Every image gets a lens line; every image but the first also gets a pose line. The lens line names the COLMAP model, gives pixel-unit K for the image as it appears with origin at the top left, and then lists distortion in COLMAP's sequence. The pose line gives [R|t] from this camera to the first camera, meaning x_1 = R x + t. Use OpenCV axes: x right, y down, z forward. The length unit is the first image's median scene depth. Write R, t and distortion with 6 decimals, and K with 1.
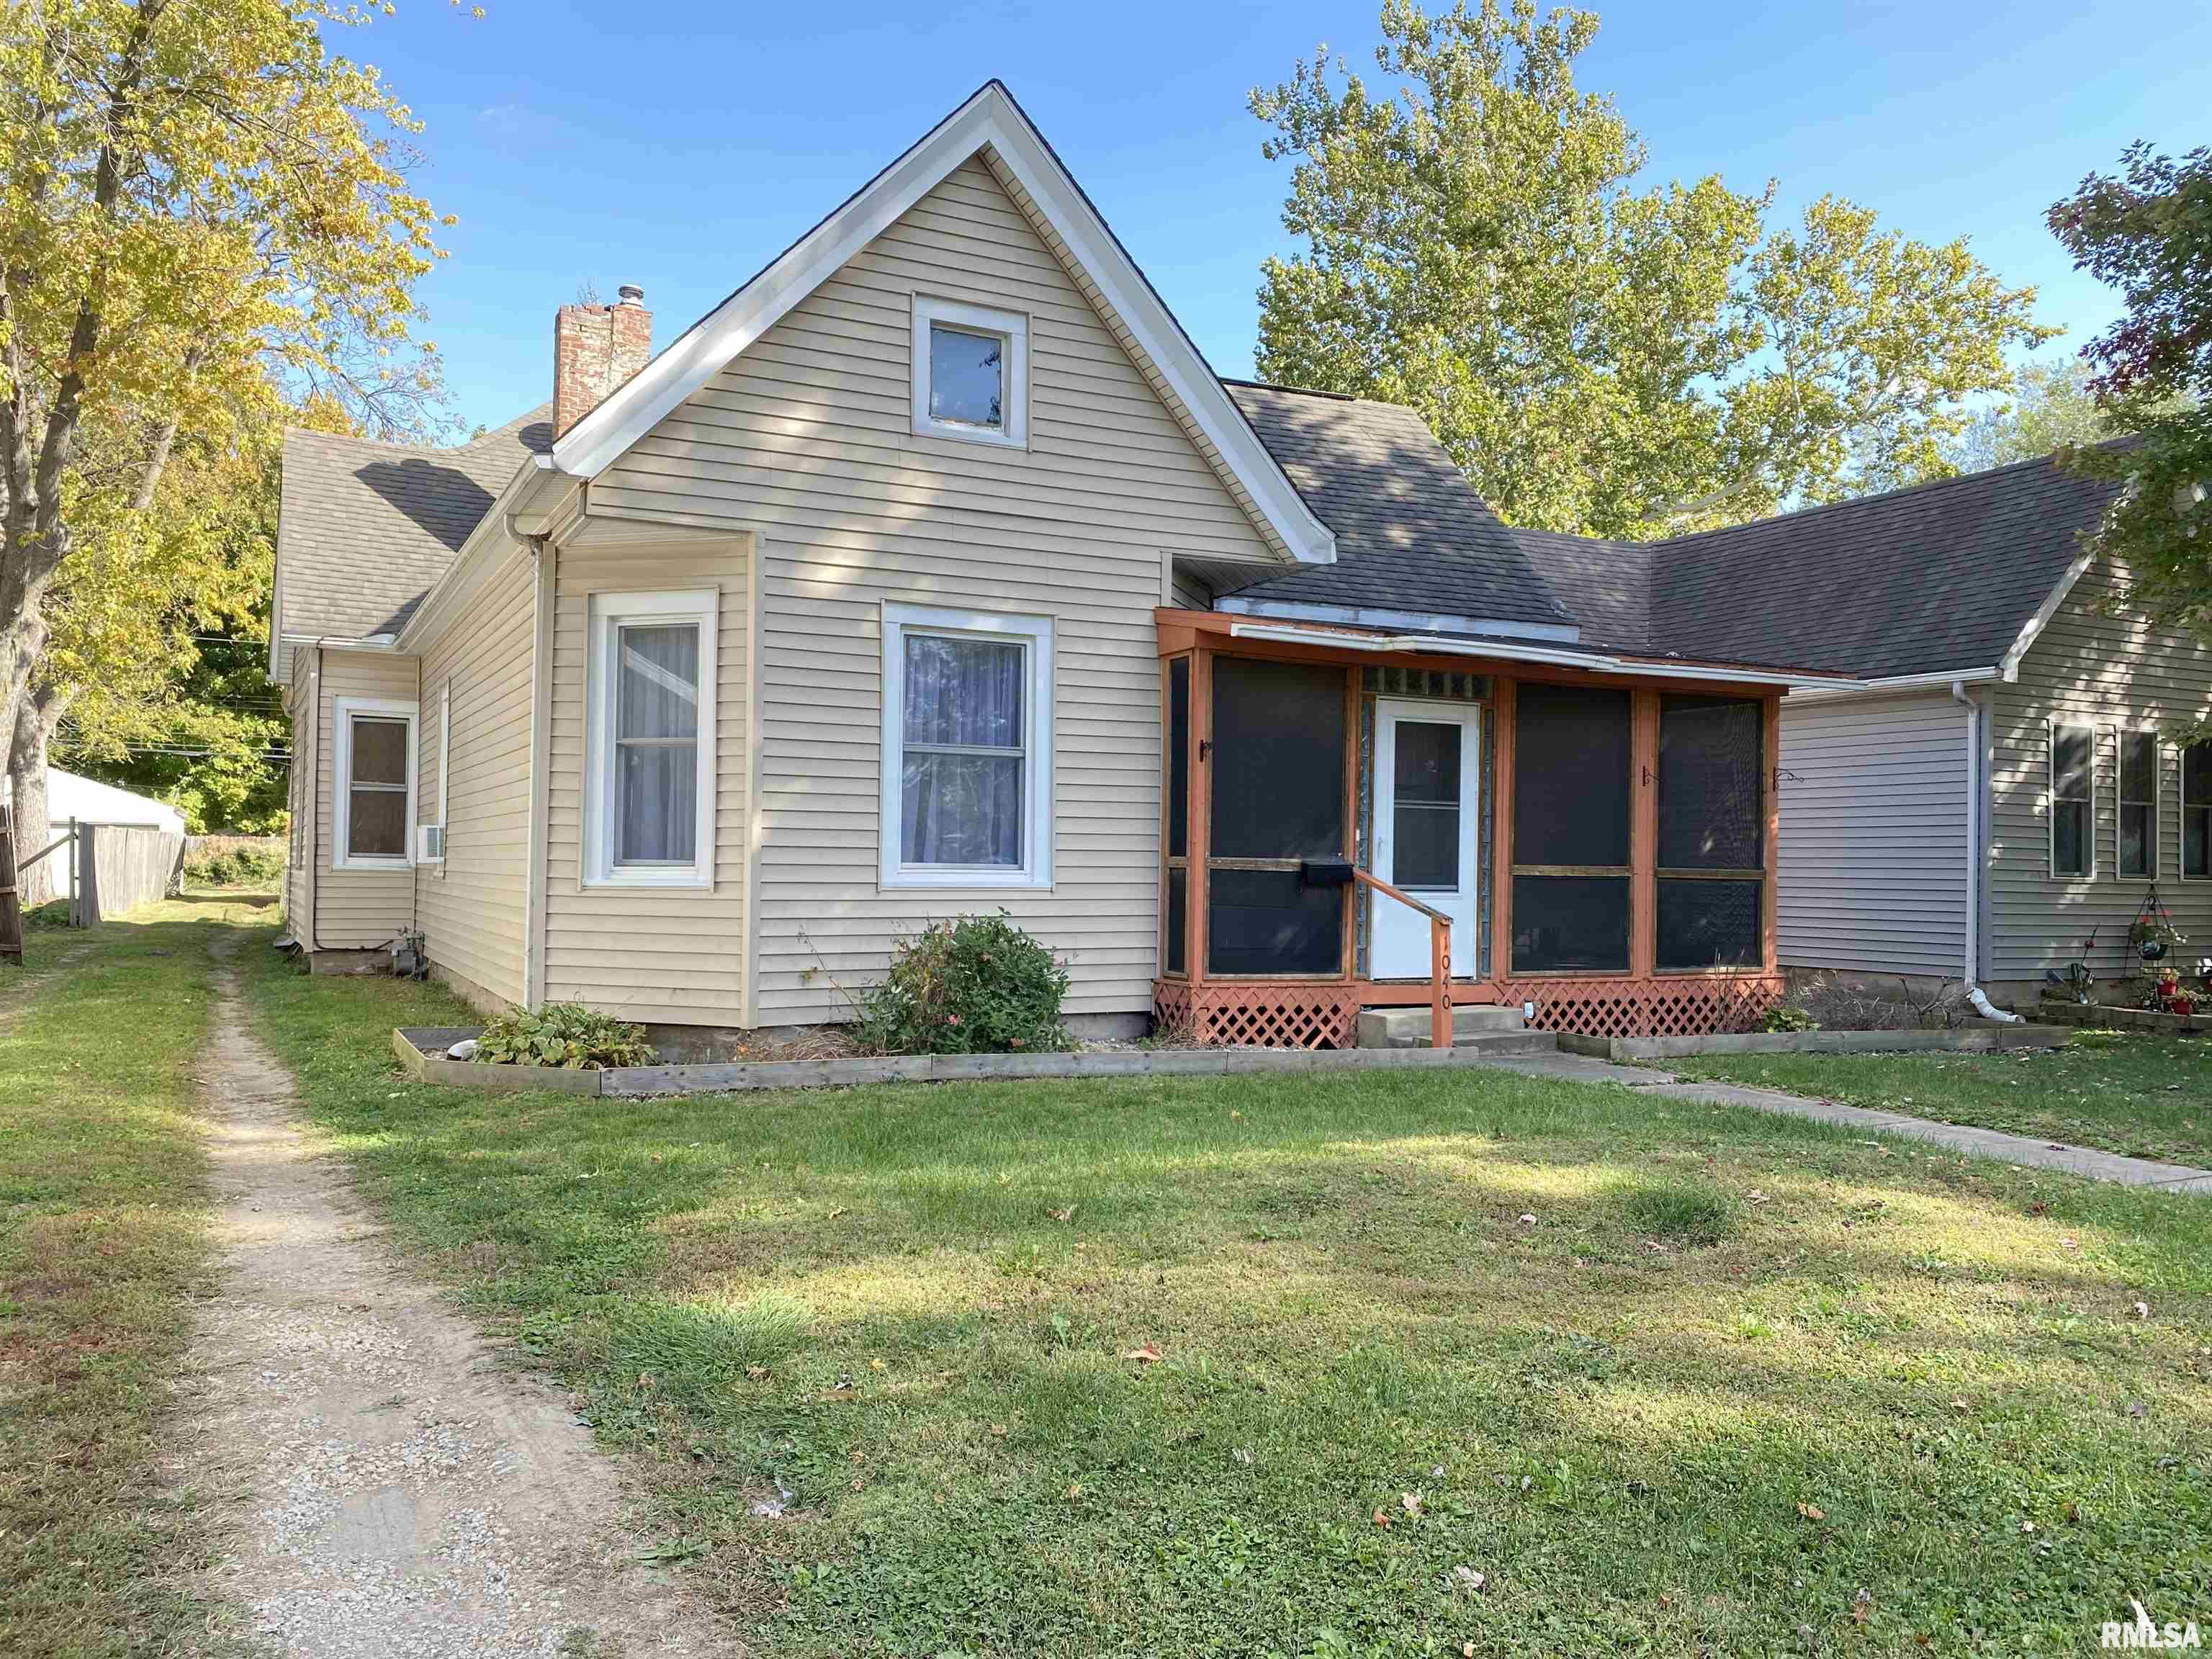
lens RADIAL K [[1673.8, 0, 1114.3], [0, 1673.8, 837.4], [0, 0, 1]] dist [0.034579, -0.016591]
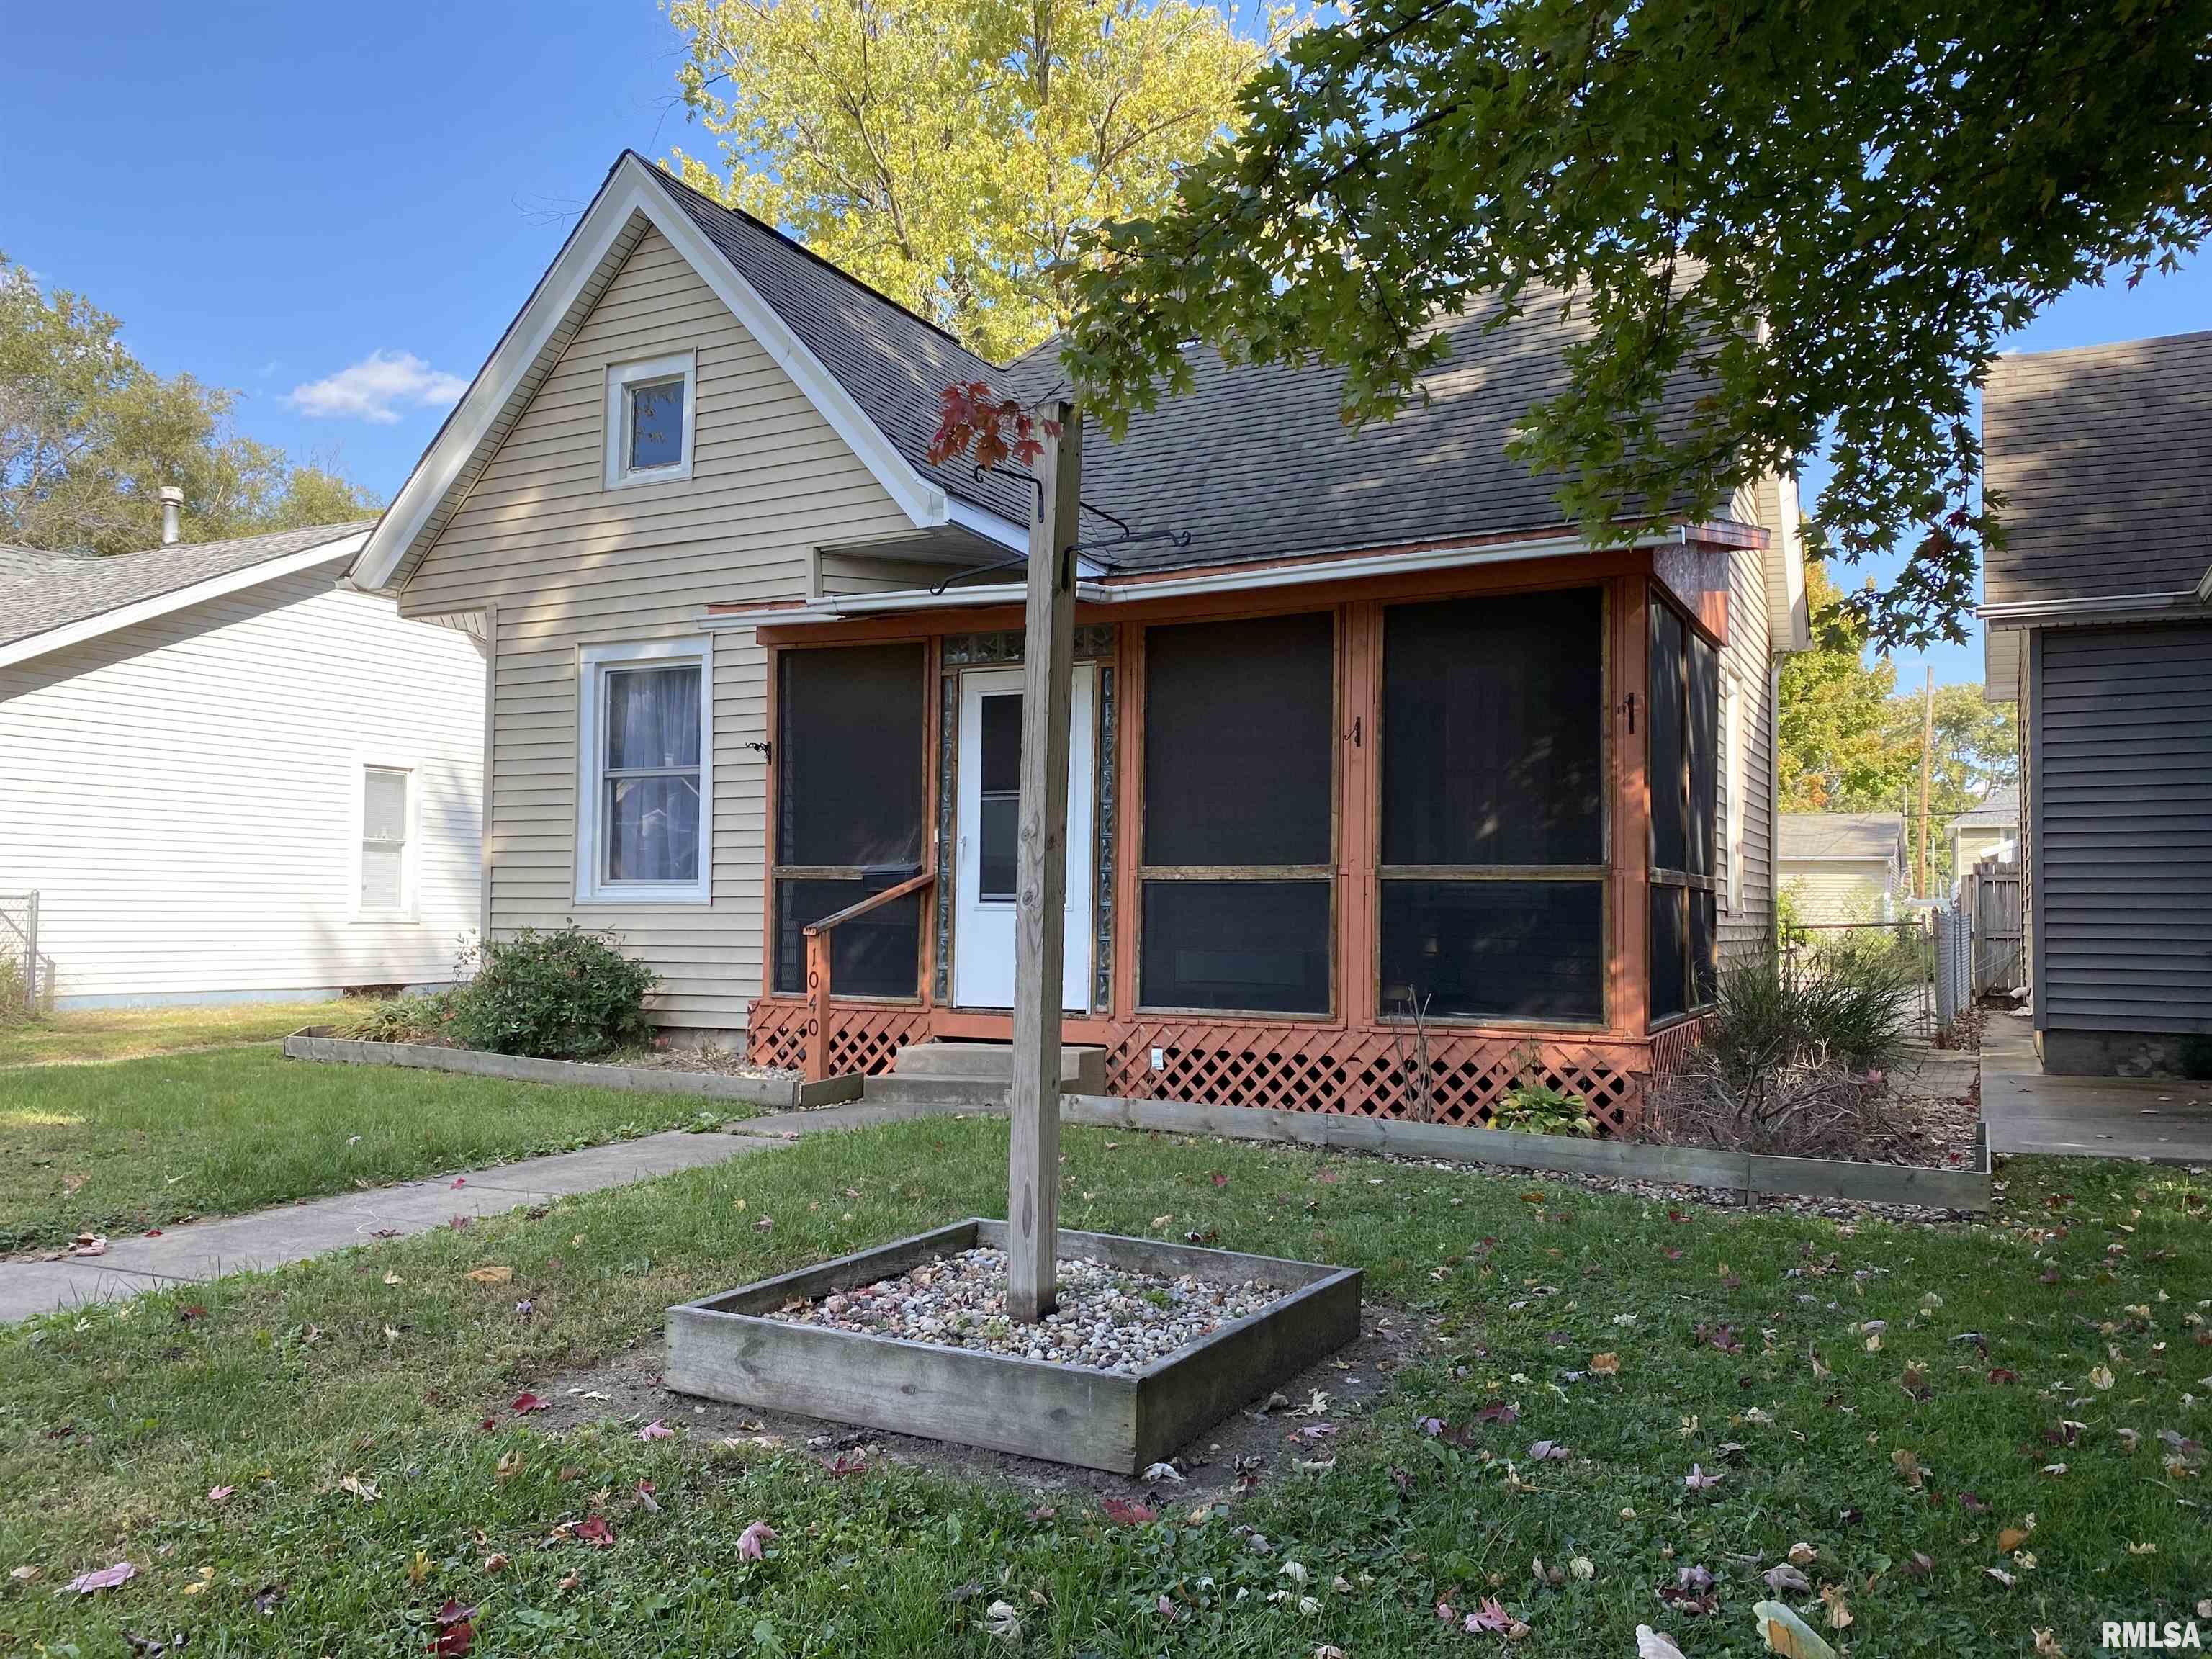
lens RADIAL K [[1673.8, 0, 1141.4], [0, 1673.8, 835.0], [0, 0, 1]] dist [0.034579, -0.016591]
pose [[0.597209, -0.048103, -0.800642, 0.896429], [0.015214, 0.998700, -0.048653, 0.041823], [0.801941, 0.016875, 0.597164, 0.580734]]
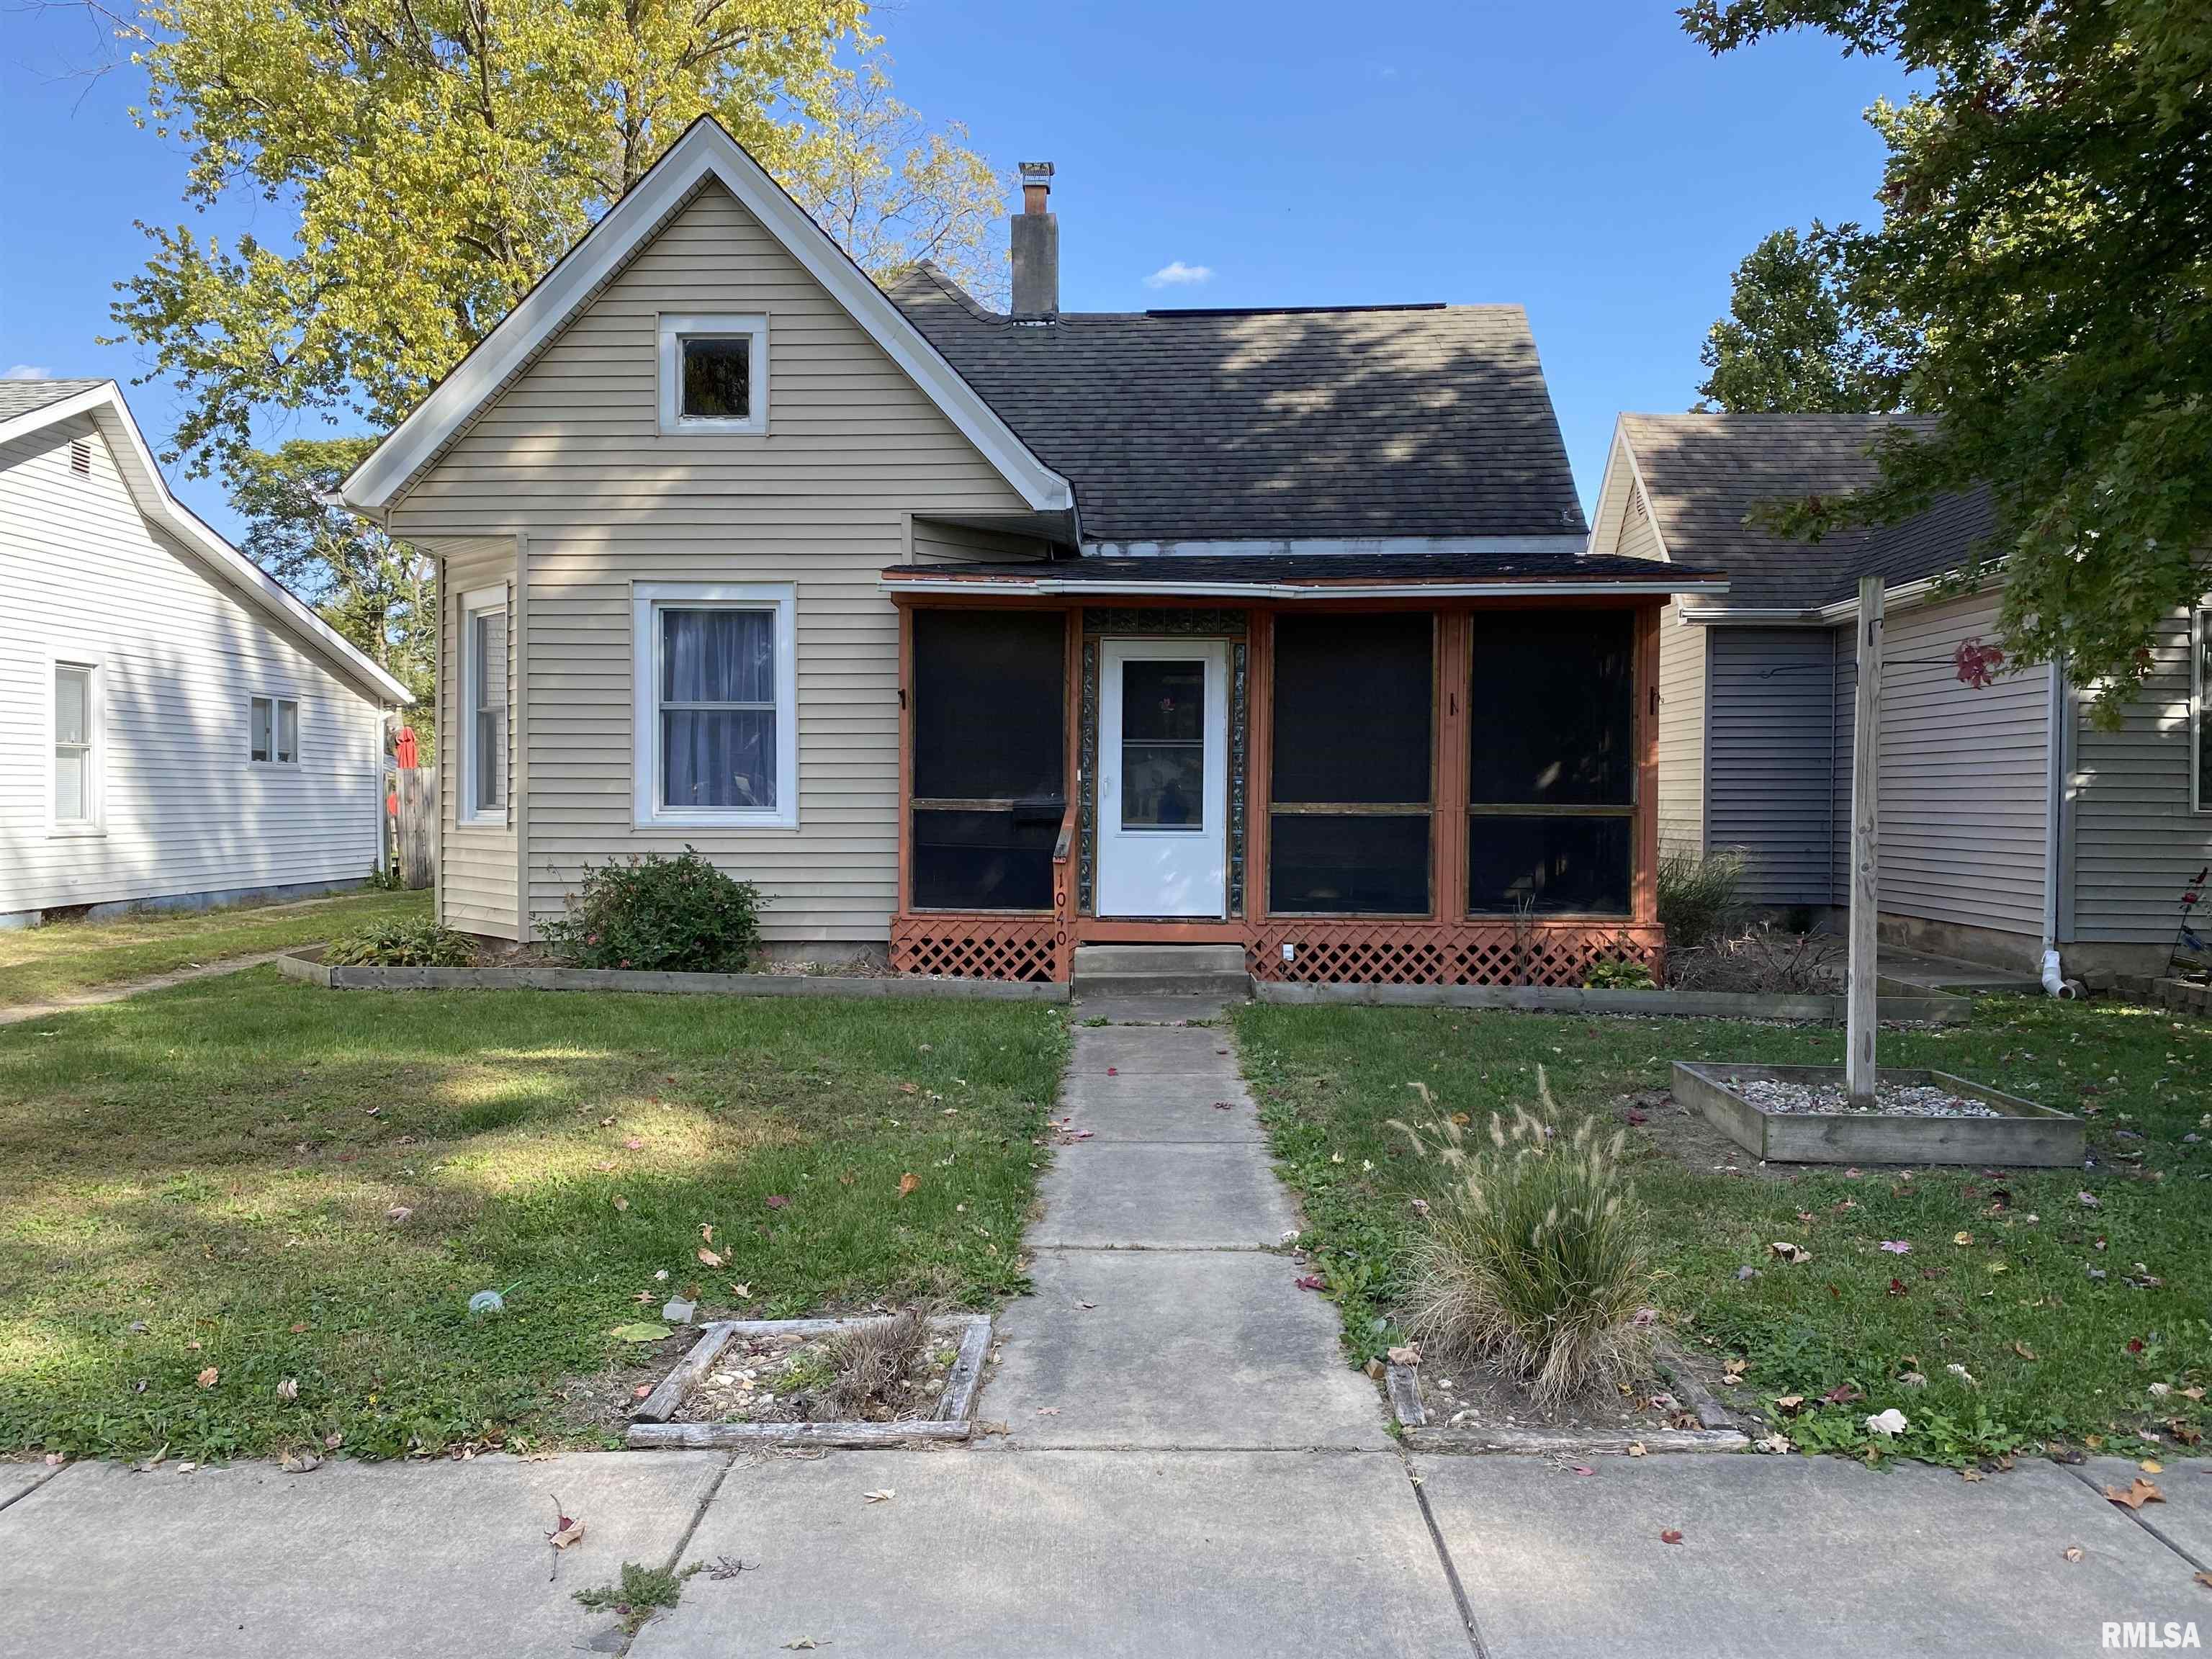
lens RADIAL K [[1673.8, 0, 1098.3], [0, 1673.8, 822.3], [0, 0, 1]] dist [0.034579, -0.016591]
pose [[0.880110, -0.001894, -0.474766, 0.646079], [0.016219, 0.999528, 0.026079, 0.001025], [0.474492, -0.030653, 0.879726, 0.107311]]
